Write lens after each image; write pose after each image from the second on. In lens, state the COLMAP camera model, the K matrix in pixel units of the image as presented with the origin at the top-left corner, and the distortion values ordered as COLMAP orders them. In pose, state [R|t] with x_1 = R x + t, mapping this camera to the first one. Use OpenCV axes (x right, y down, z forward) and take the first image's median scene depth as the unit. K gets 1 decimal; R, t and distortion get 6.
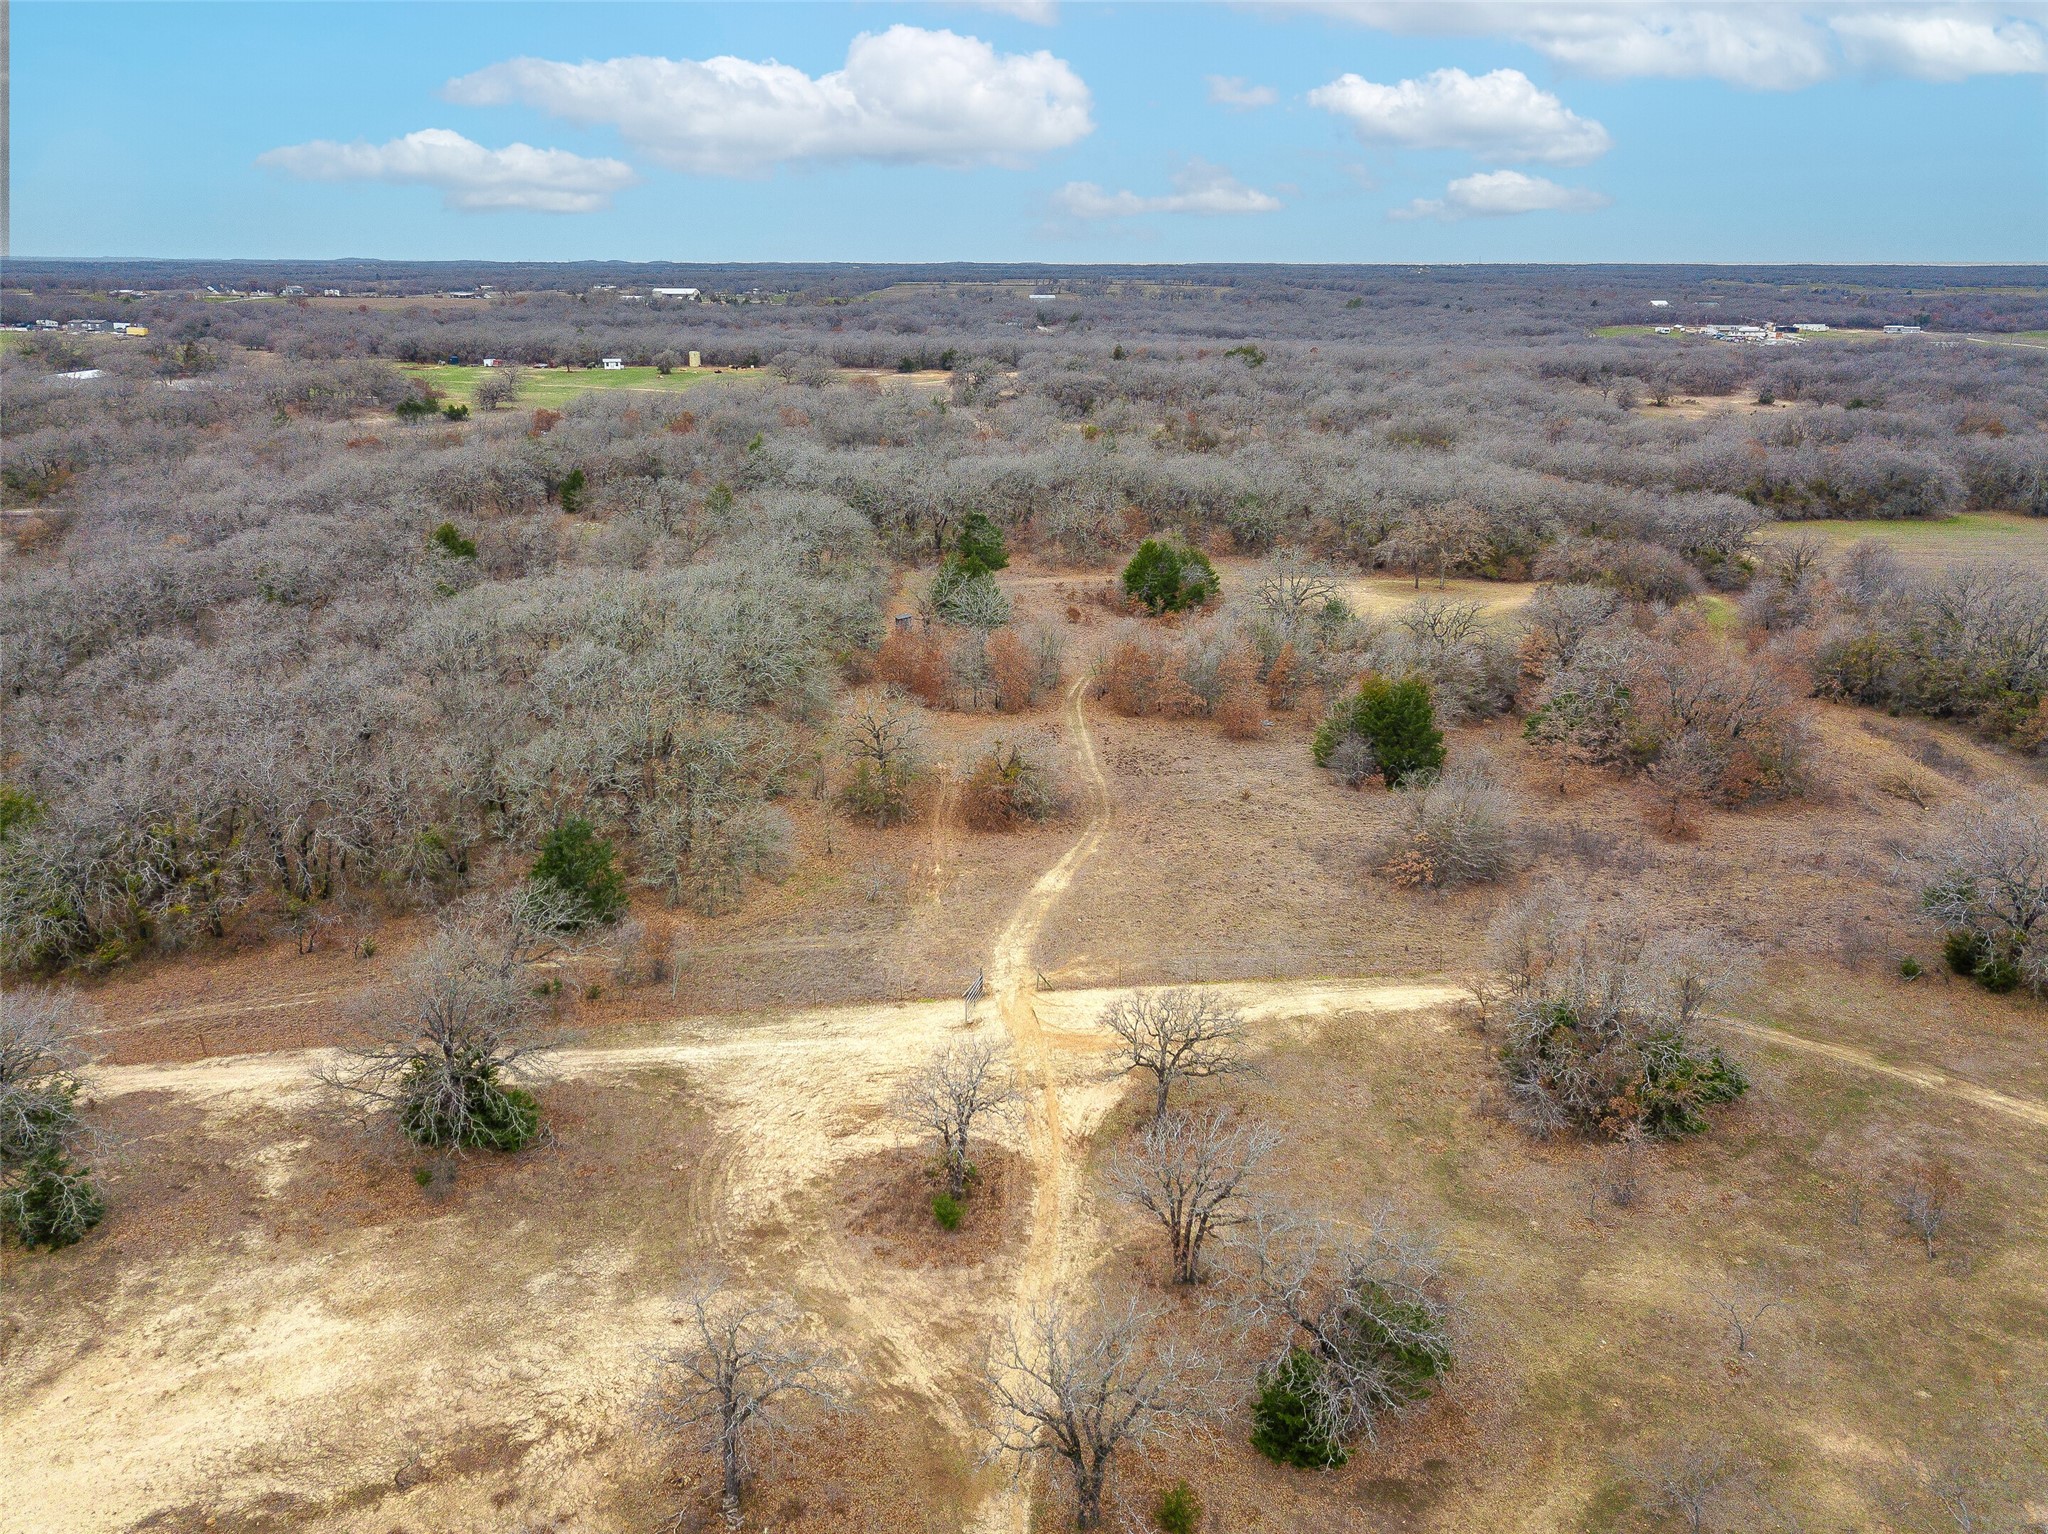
lens RADIAL K [[1556.2, 0, 1024.0], [0, 1556.2, 767.0], [0, 0, 1]] dist [0.026271, -0.000499]
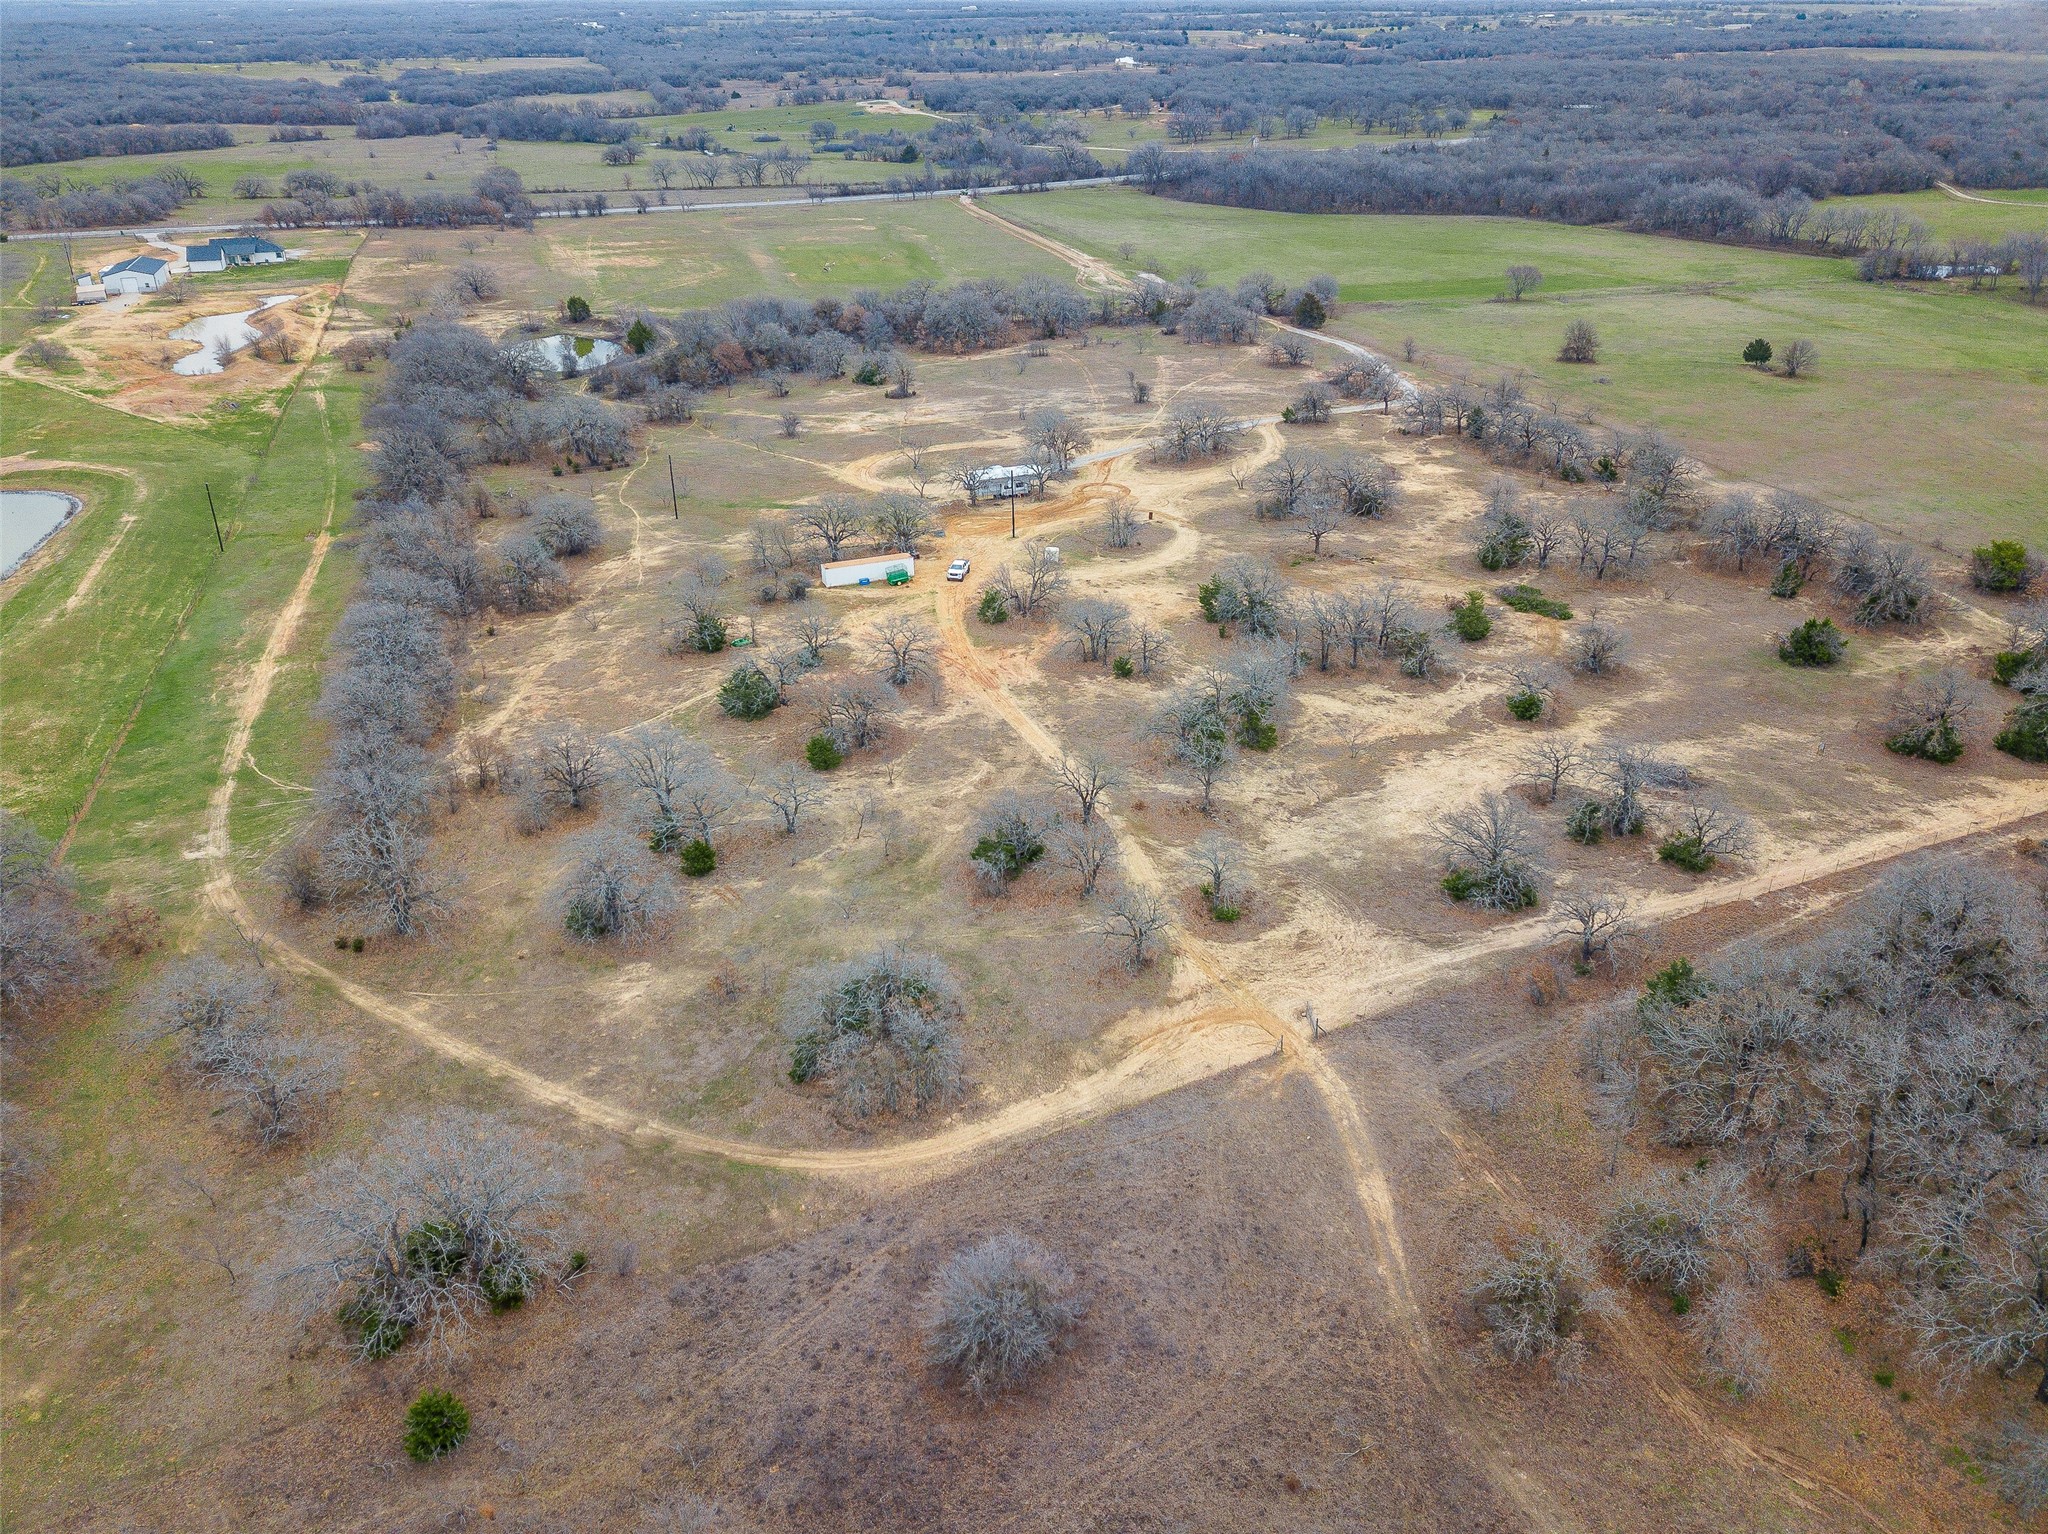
lens RADIAL K [[1555.2, 0, 1024.0], [0, 1555.2, 767.0], [0, 0, 1]] dist [0.007927, -0.008333]
pose [[-0.950226, 0.141969, -0.277337, 0.343093], [-0.095664, 0.714204, 0.693370, -0.576669], [0.296512, 0.685389, -0.665074, 1.028229]]
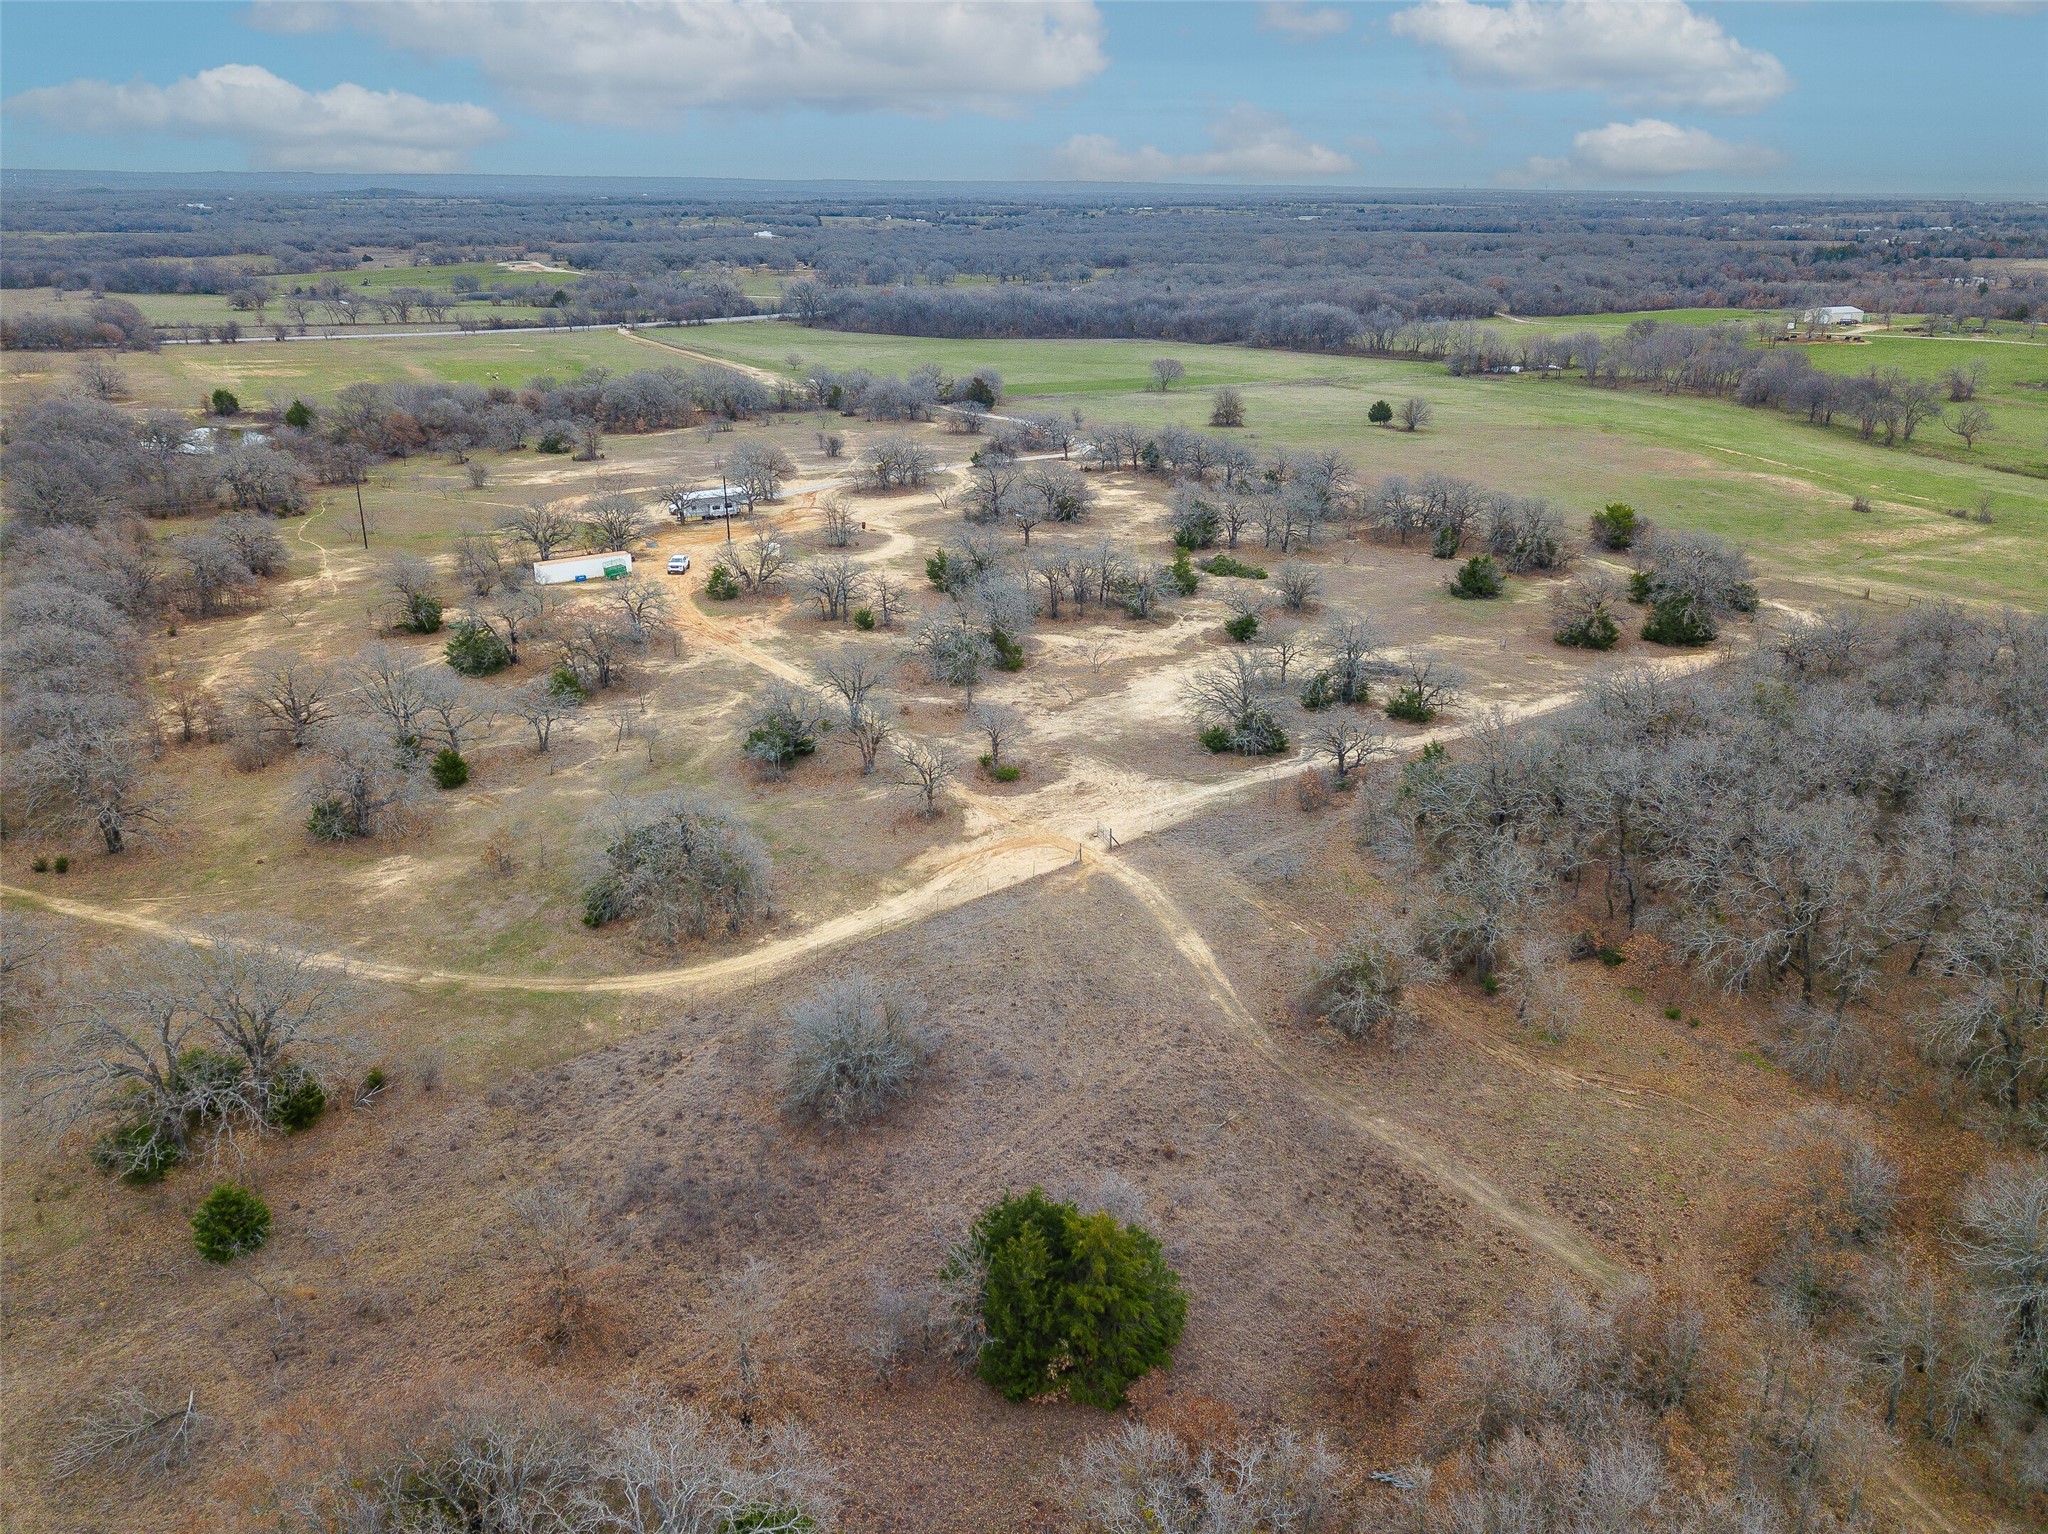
lens RADIAL K [[1544.2, 0, 1024.0], [0, 1544.2, 767.0], [0, 0, 1]] dist [0.015767, -0.007999]
pose [[-0.858290, 0.169195, -0.484470, 0.428631], [-0.172011, 0.794610, 0.582243, -0.431915], [0.483478, 0.583067, -0.652903, 1.124049]]
